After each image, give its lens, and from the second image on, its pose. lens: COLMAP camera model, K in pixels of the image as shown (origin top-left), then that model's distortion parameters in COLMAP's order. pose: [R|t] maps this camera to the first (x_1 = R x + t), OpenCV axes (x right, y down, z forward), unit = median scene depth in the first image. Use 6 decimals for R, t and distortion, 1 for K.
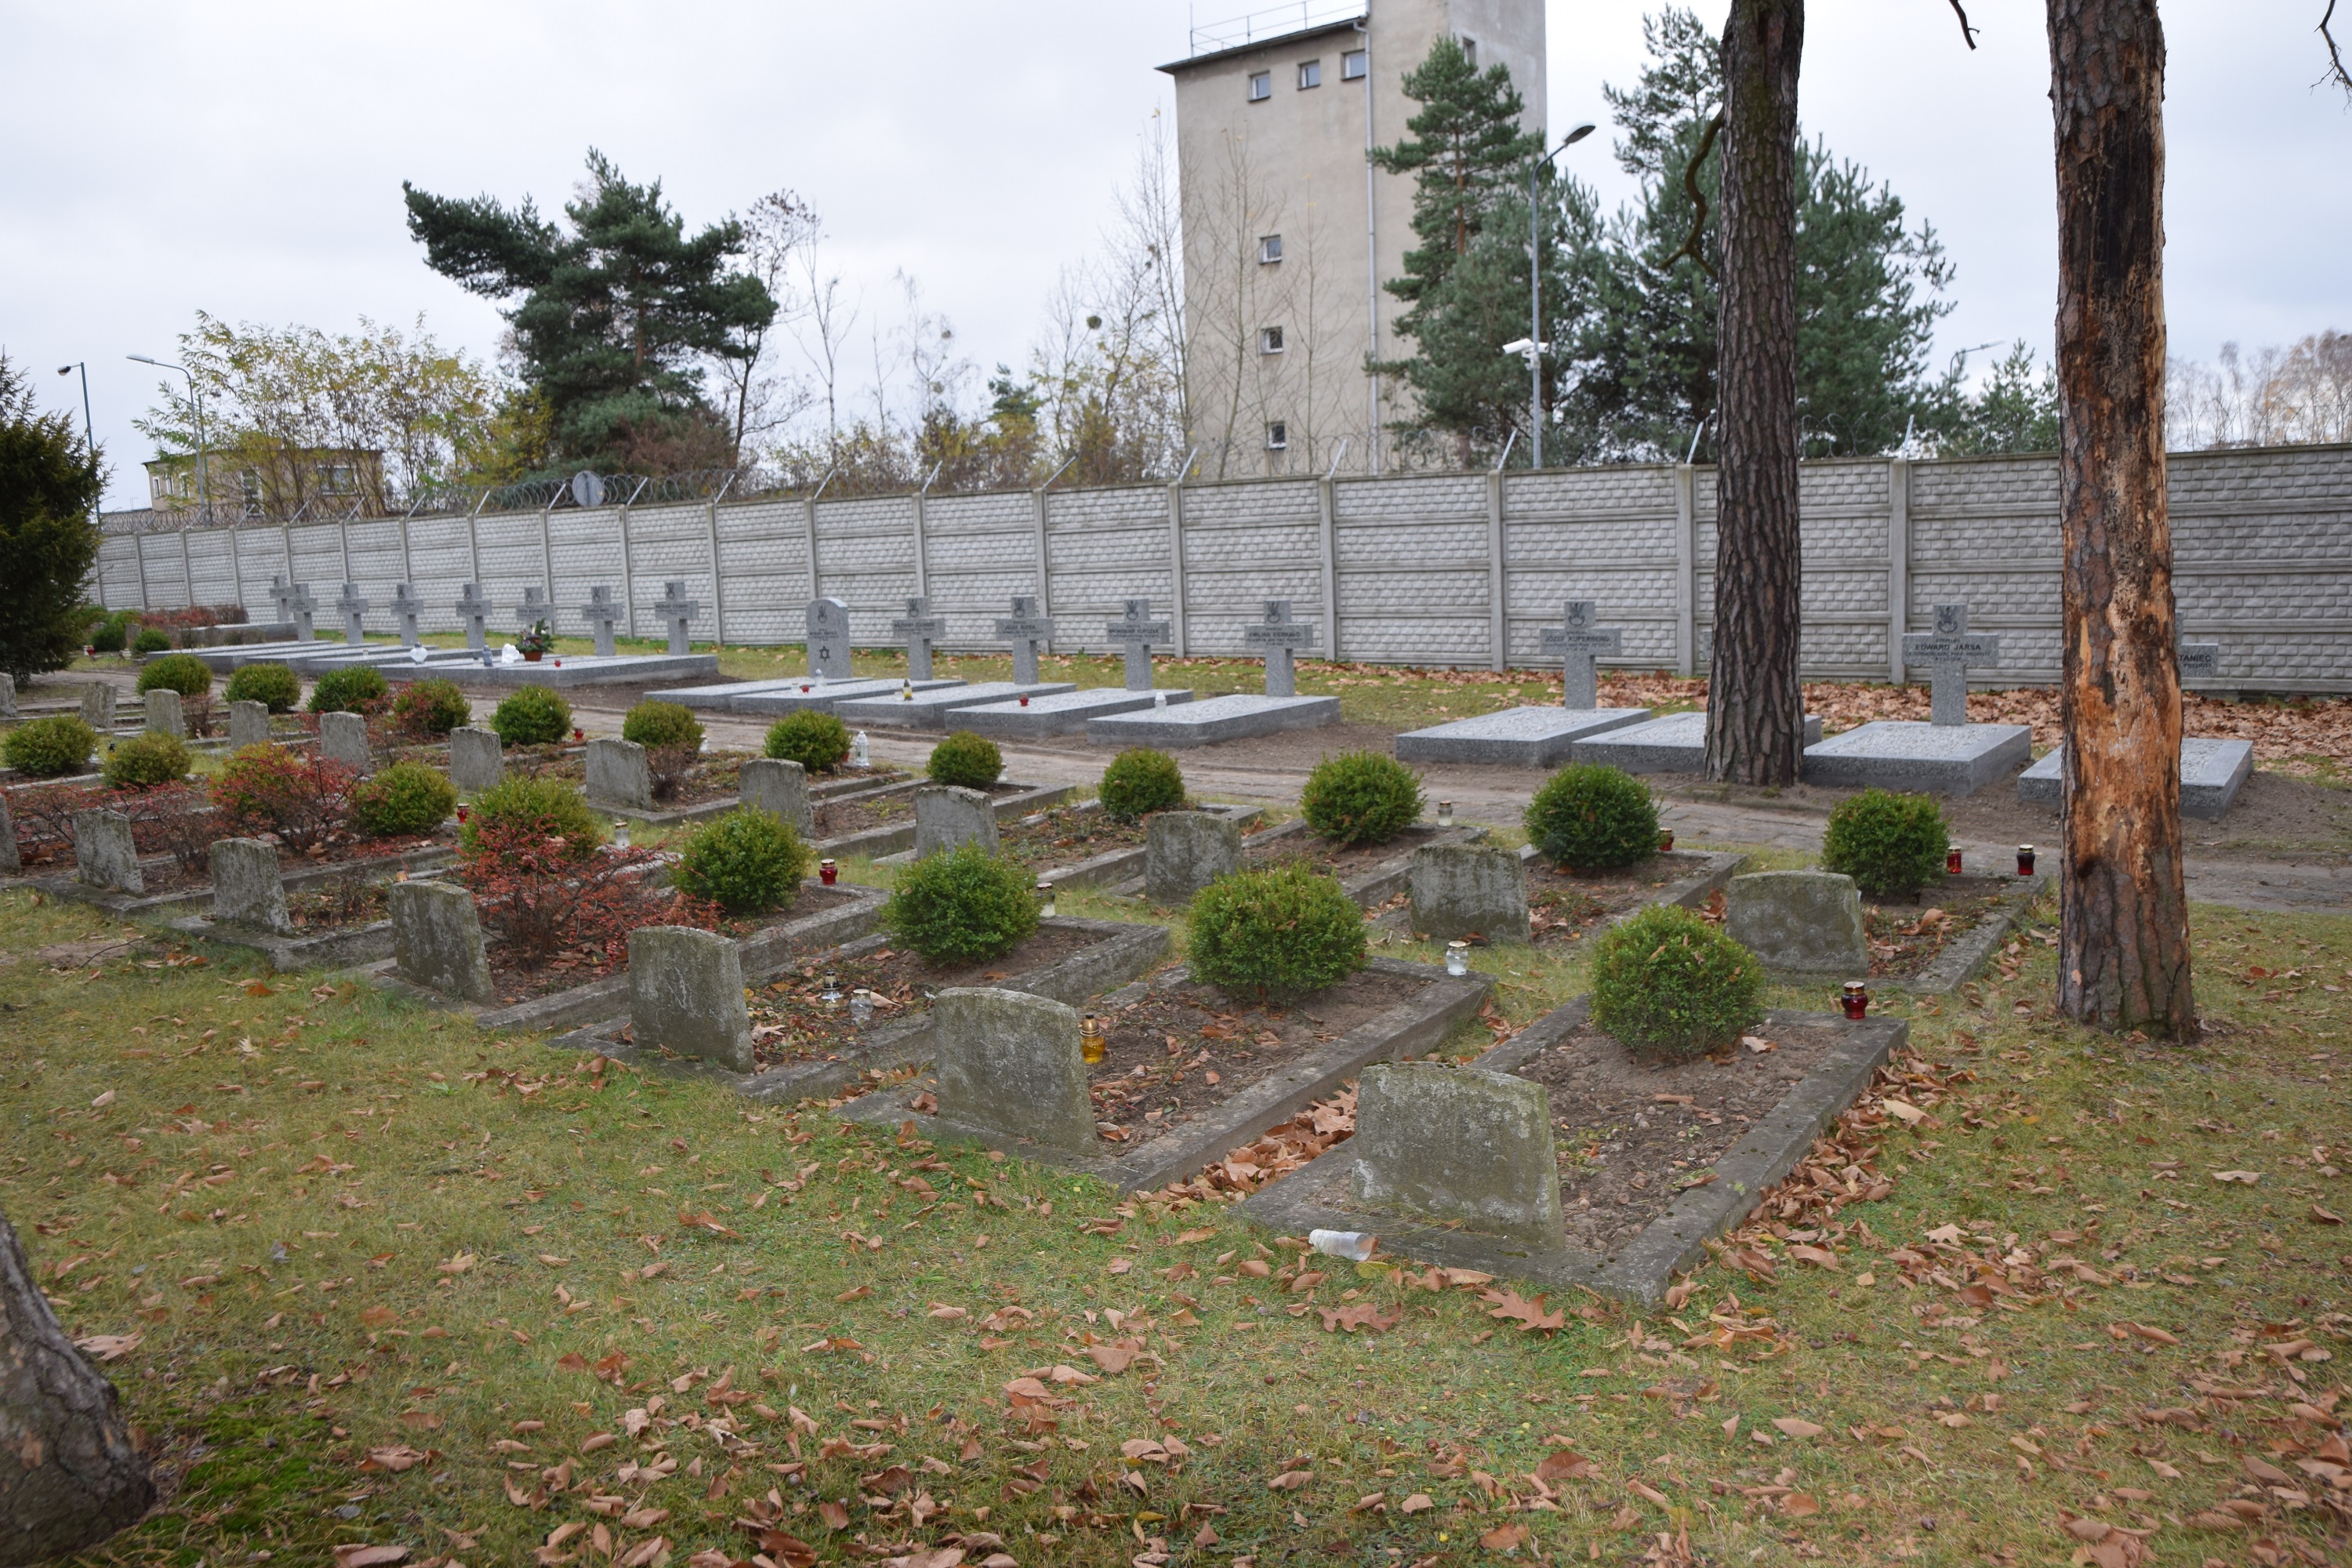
lens RADIAL K [[1748.8, 0, 1171.7], [0, 1748.8, 793.9], [0, 0, 1]] dist [-0.130058, 0.121869]
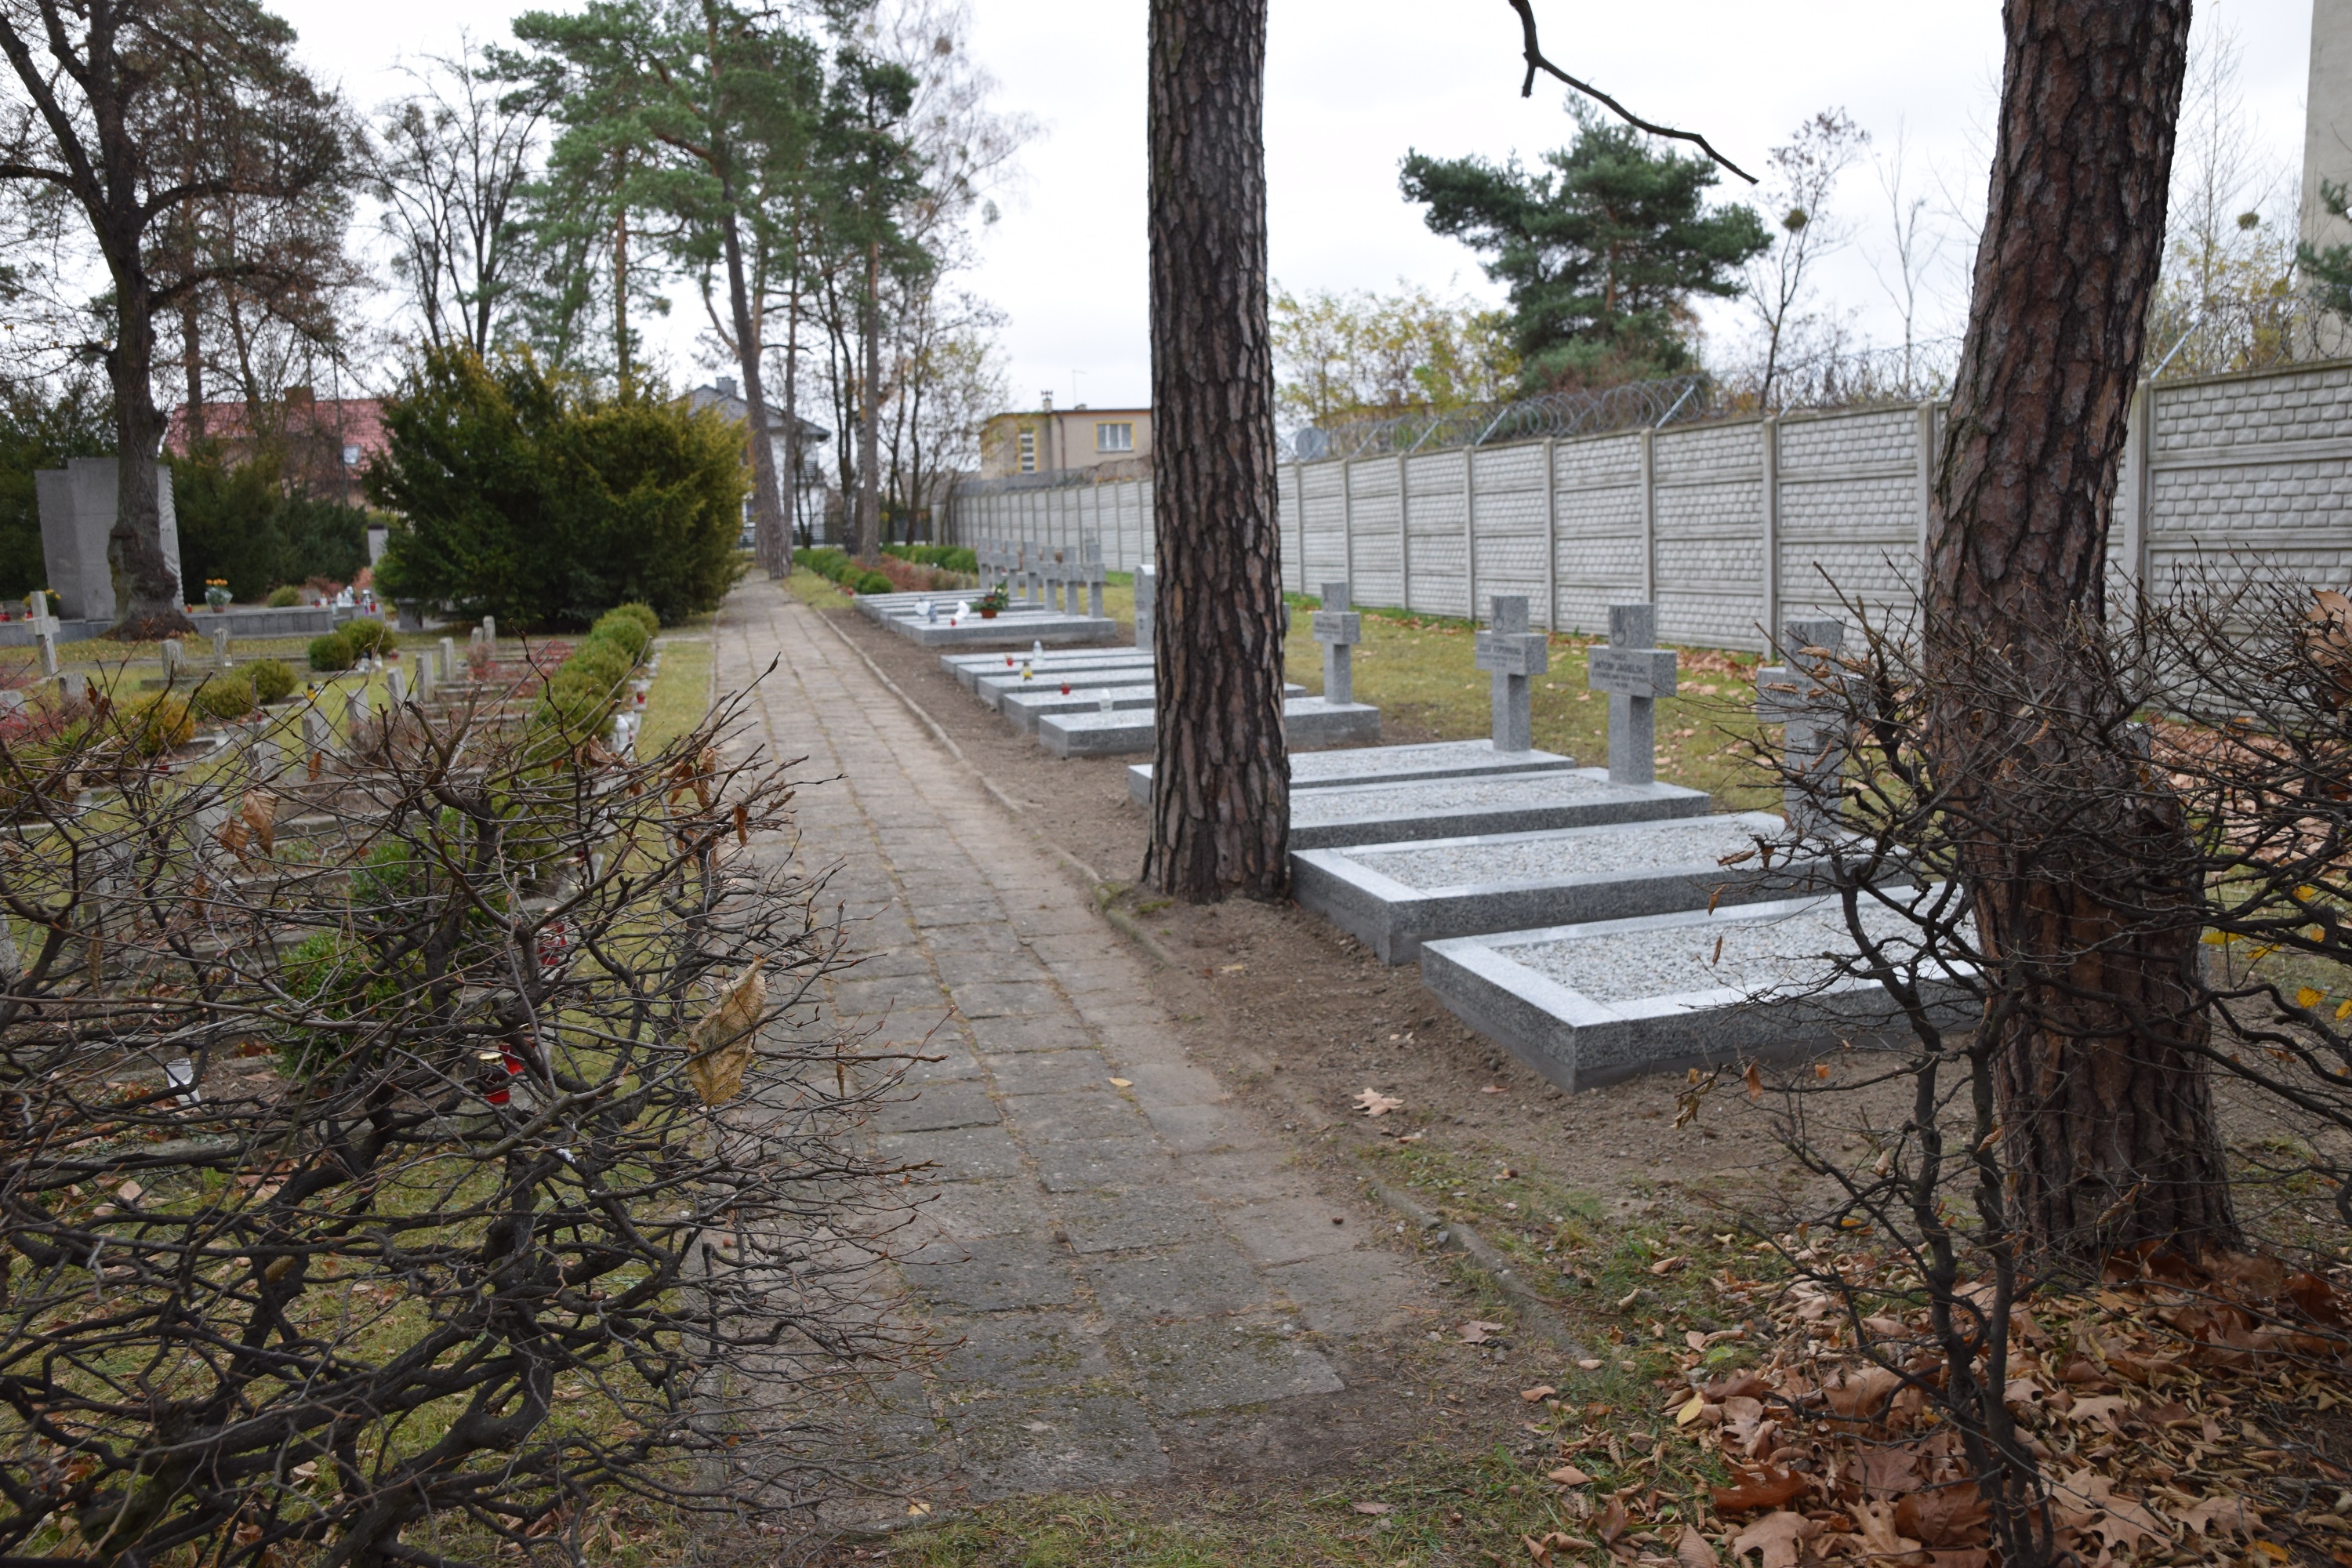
lens RADIAL K [[1748.8, 0, 1171.7], [0, 1748.8, 793.9], [0, 0, 1]] dist [-0.130058, 0.121869]
pose [[0.772153, 0.096356, -0.628089, 0.137634], [-0.076800, 0.995342, 0.058281, -0.014842], [0.630779, 0.003235, 0.775956, 0.089783]]
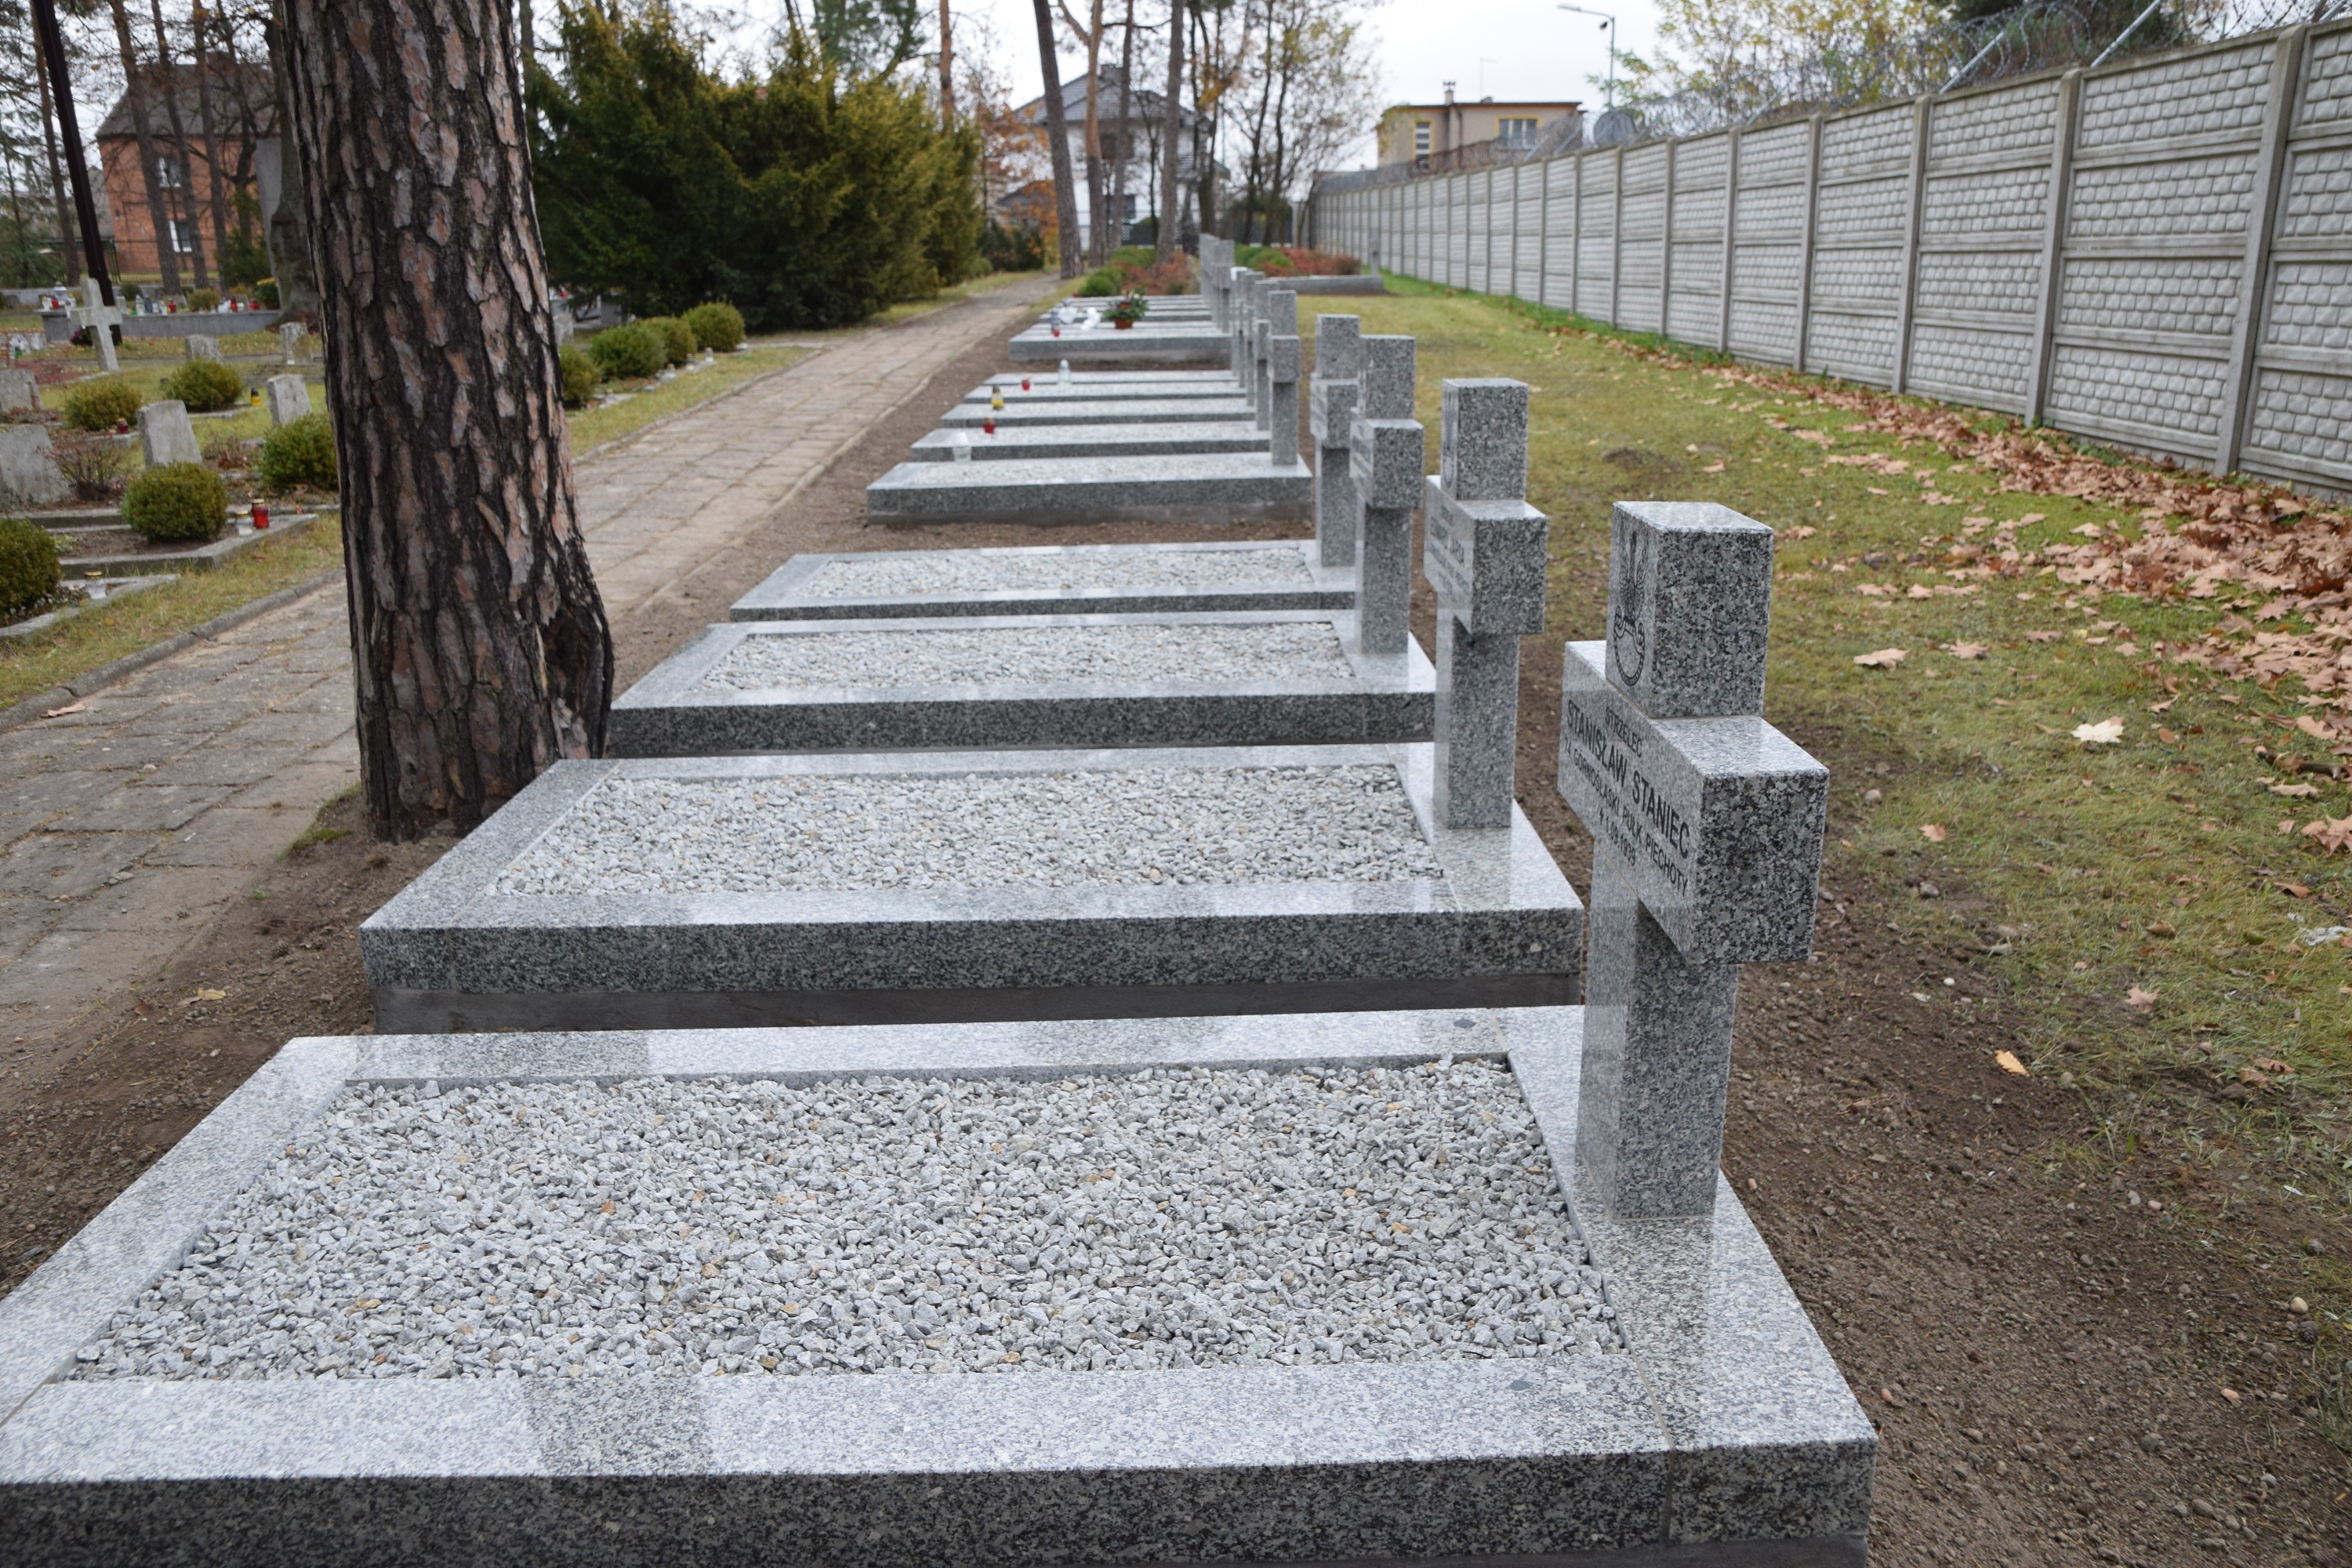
lens RADIAL K [[1748.8, 0, 1171.7], [0, 1748.8, 793.9], [0, 0, 1]] dist [-0.130058, 0.121869]
pose [[0.593174, 0.259640, -0.762058, 0.137006], [-0.112233, 0.963994, 0.241080, -0.023000], [0.797213, -0.057474, 0.600956, 0.167991]]
